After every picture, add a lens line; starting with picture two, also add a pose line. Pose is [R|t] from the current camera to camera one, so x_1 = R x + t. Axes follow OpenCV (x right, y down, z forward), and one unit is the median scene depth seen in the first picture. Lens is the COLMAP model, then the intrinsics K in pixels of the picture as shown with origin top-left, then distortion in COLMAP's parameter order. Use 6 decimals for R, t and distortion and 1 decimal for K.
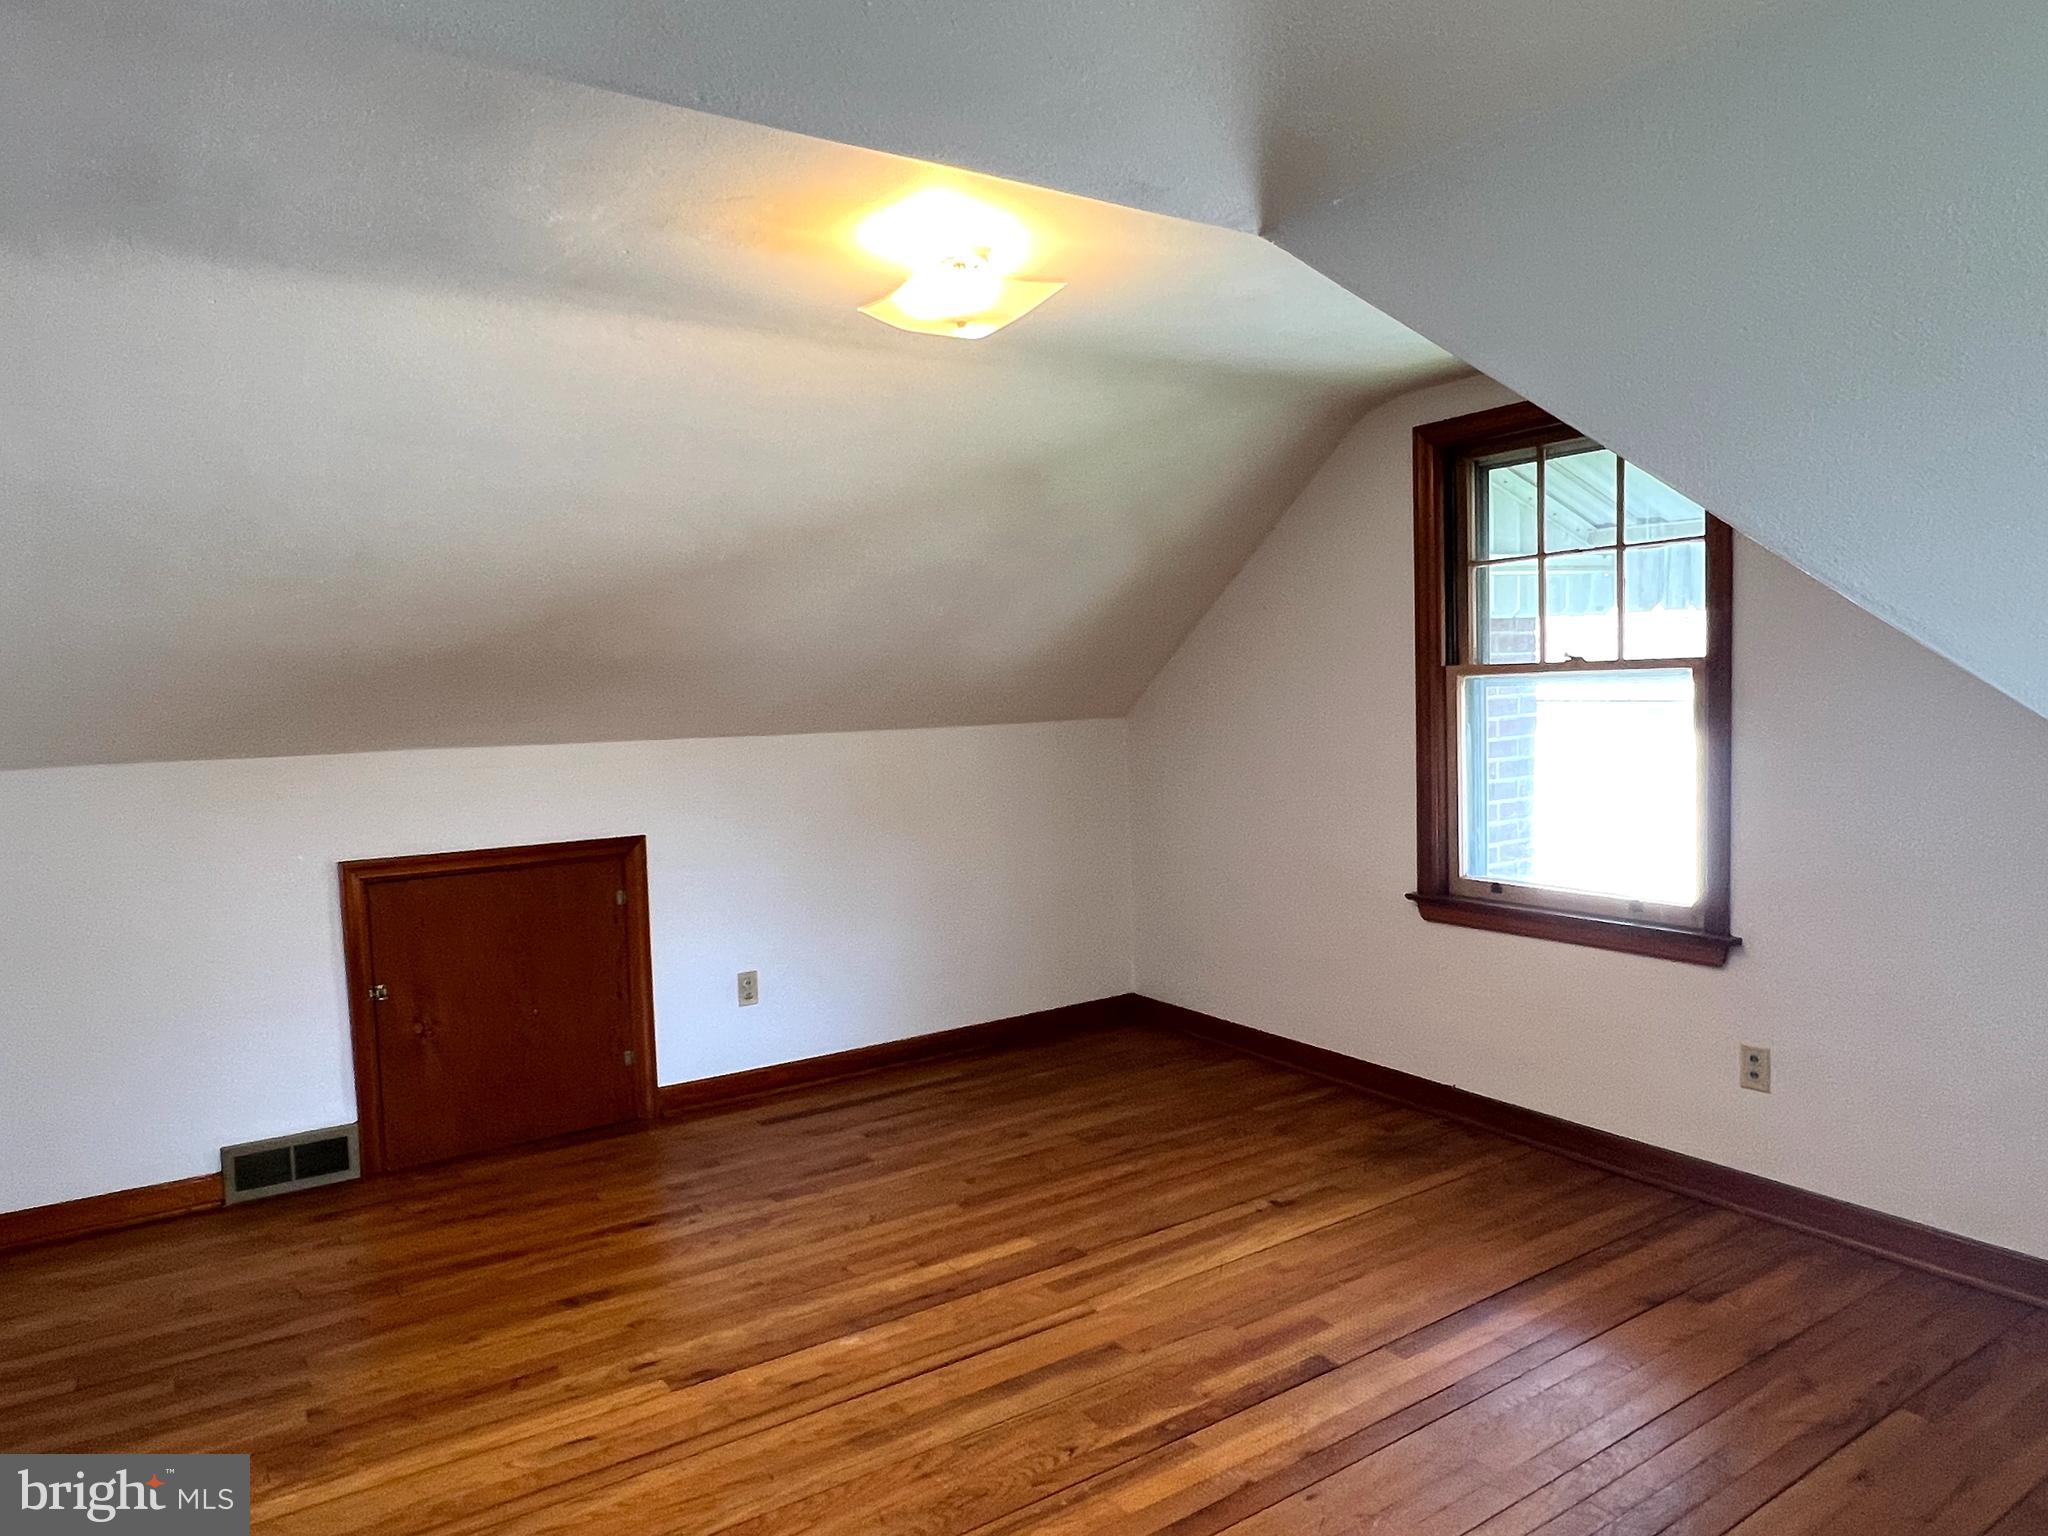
lens RADIAL K [[1335.8, 0, 1013.4], [0, 1335.8, 760.1], [0, 0, 1]] dist [-0.001105, -0.002256]
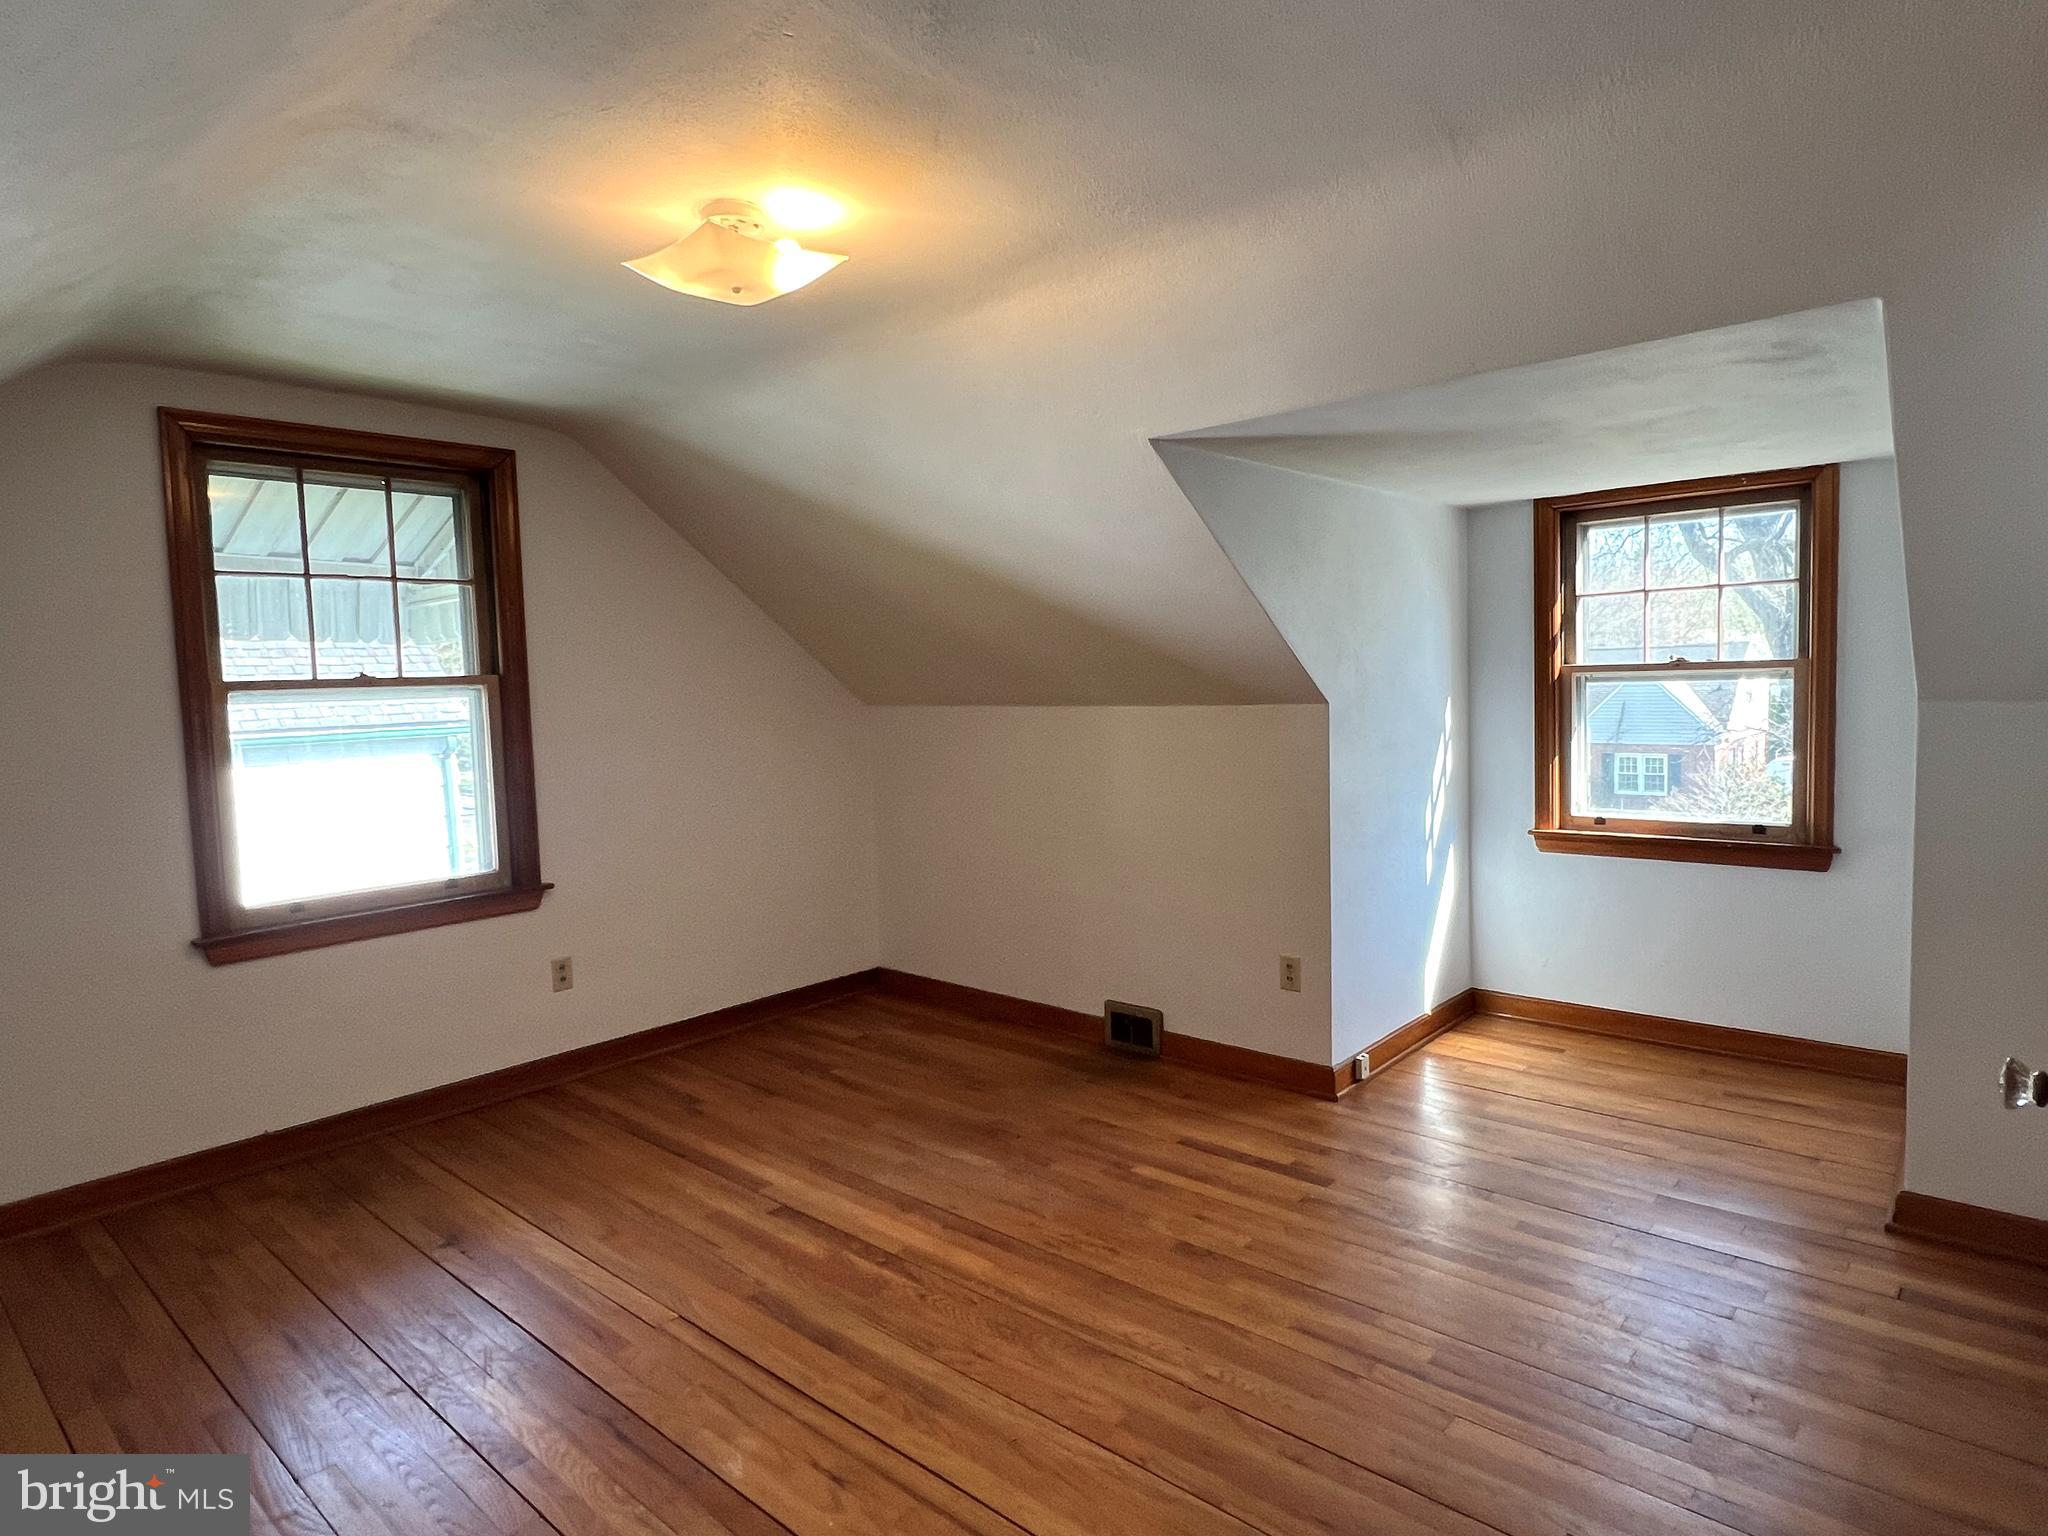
lens RADIAL K [[1164.2, 0, 1024.0], [0, 1164.2, 768.0], [0, 0, 1]] dist [-0.000414, -0.000105]
pose [[-0.276057, -0.038968, 0.960351, -0.807646], [0.092231, 0.993493, 0.066825, -0.019125], [-0.956706, 0.107022, -0.270667, 0.944546]]
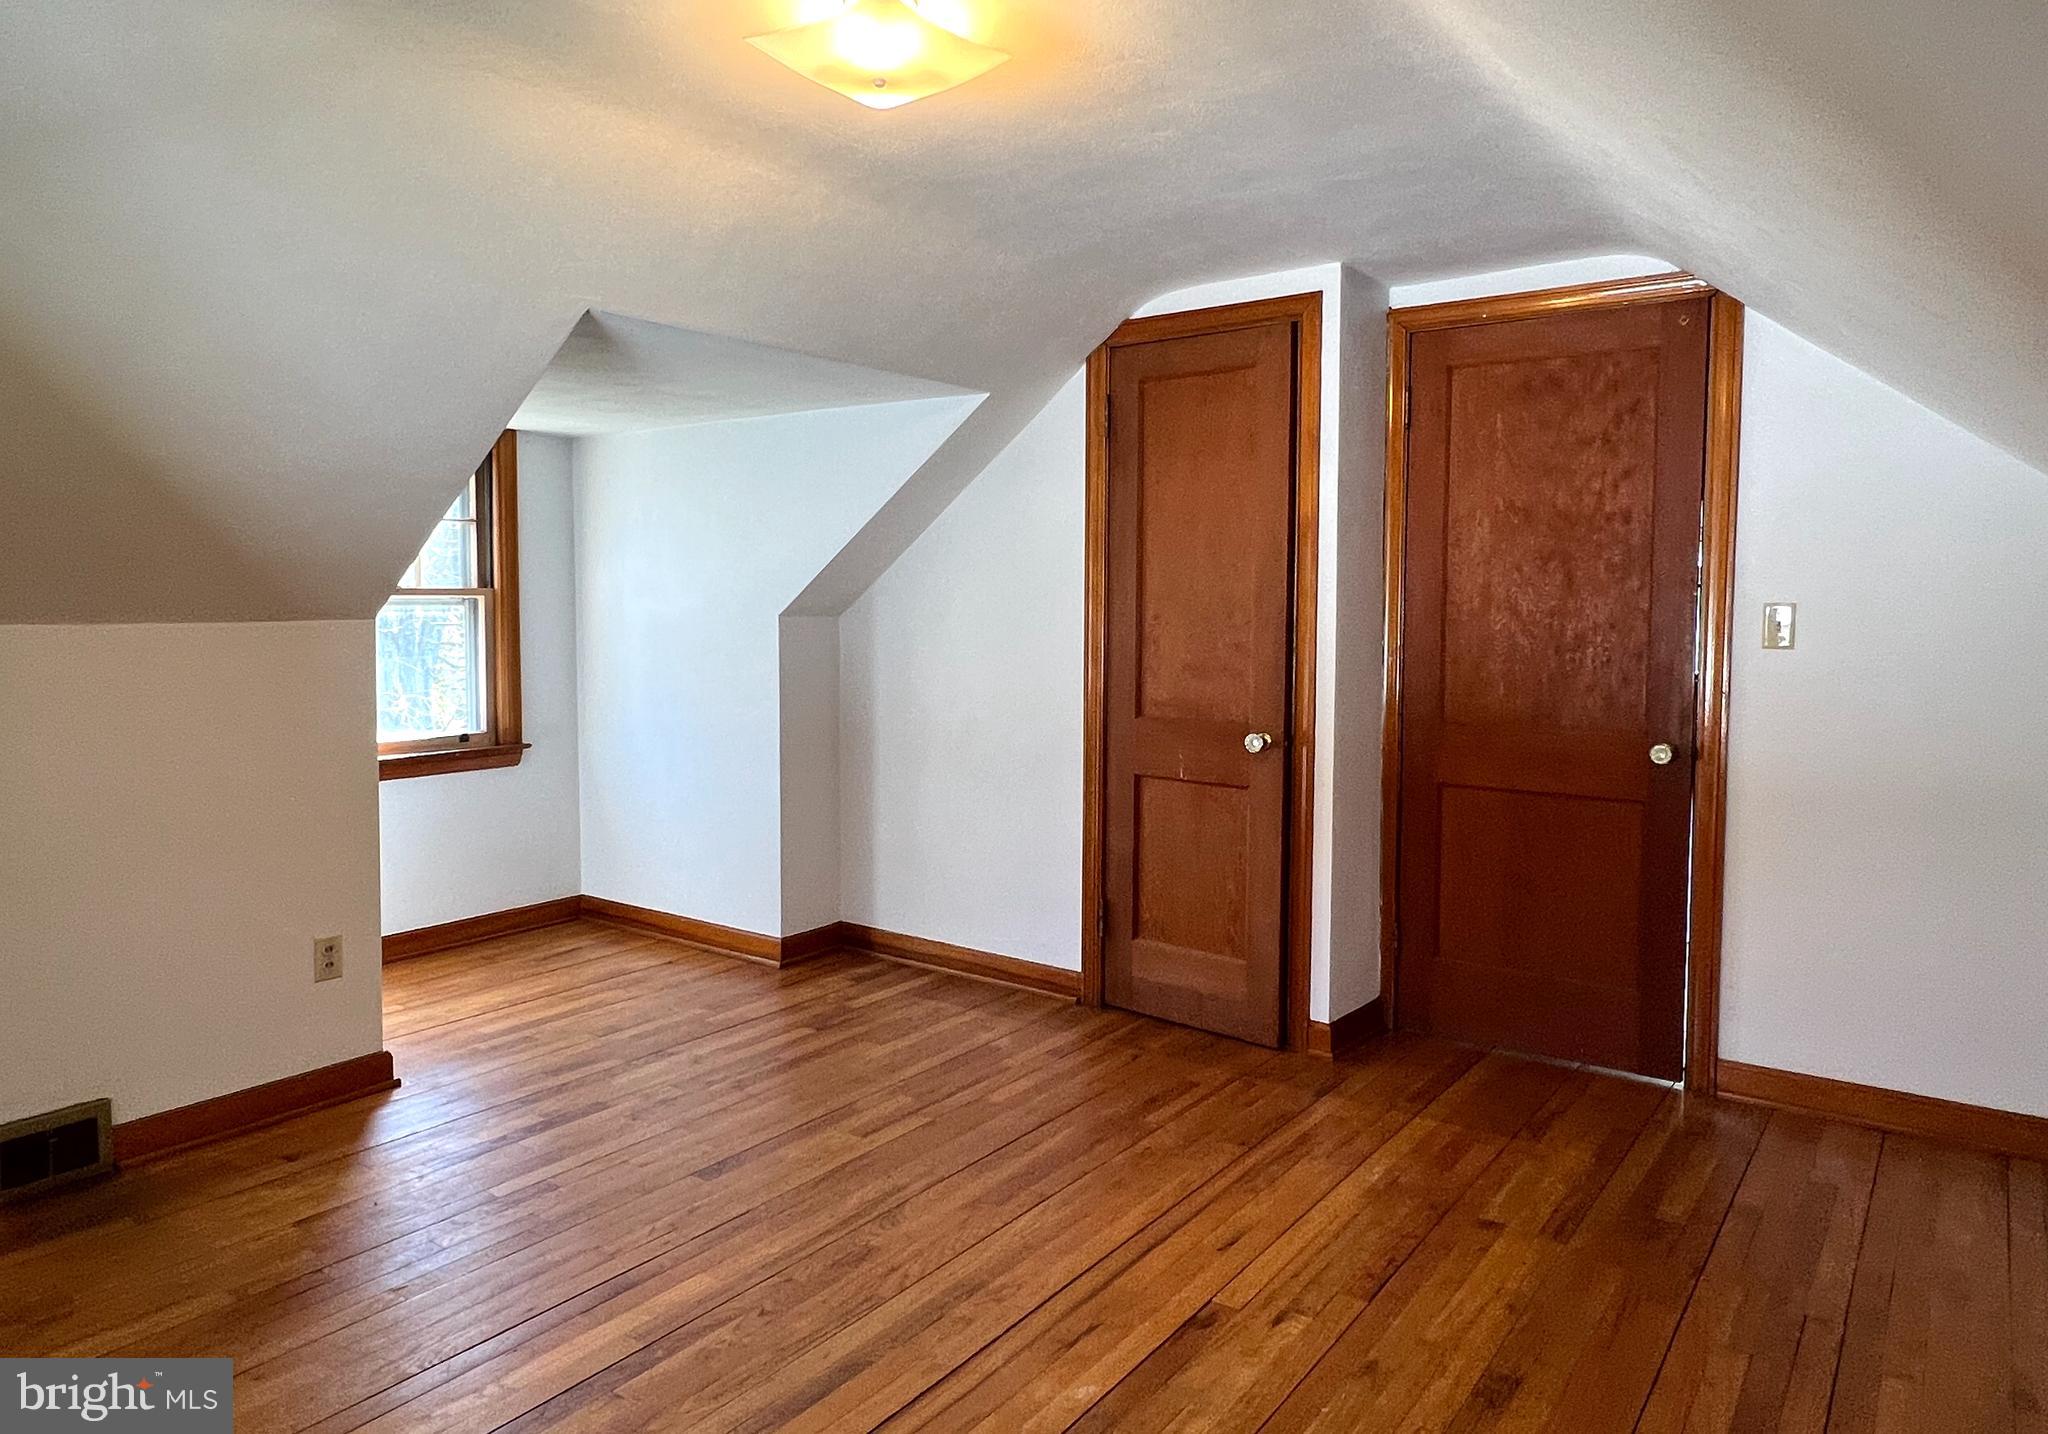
lens RADIAL K [[1288.7, 0, 1020.3], [0, 1288.7, 672.0], [0, 0, 1]] dist [-0.027218, 0.000474]
pose [[-0.933015, 0.049437, -0.356426, 0.149107], [0.006546, 0.992685, 0.120553, -0.061310], [0.359779, 0.110145, -0.926514, 1.566247]]
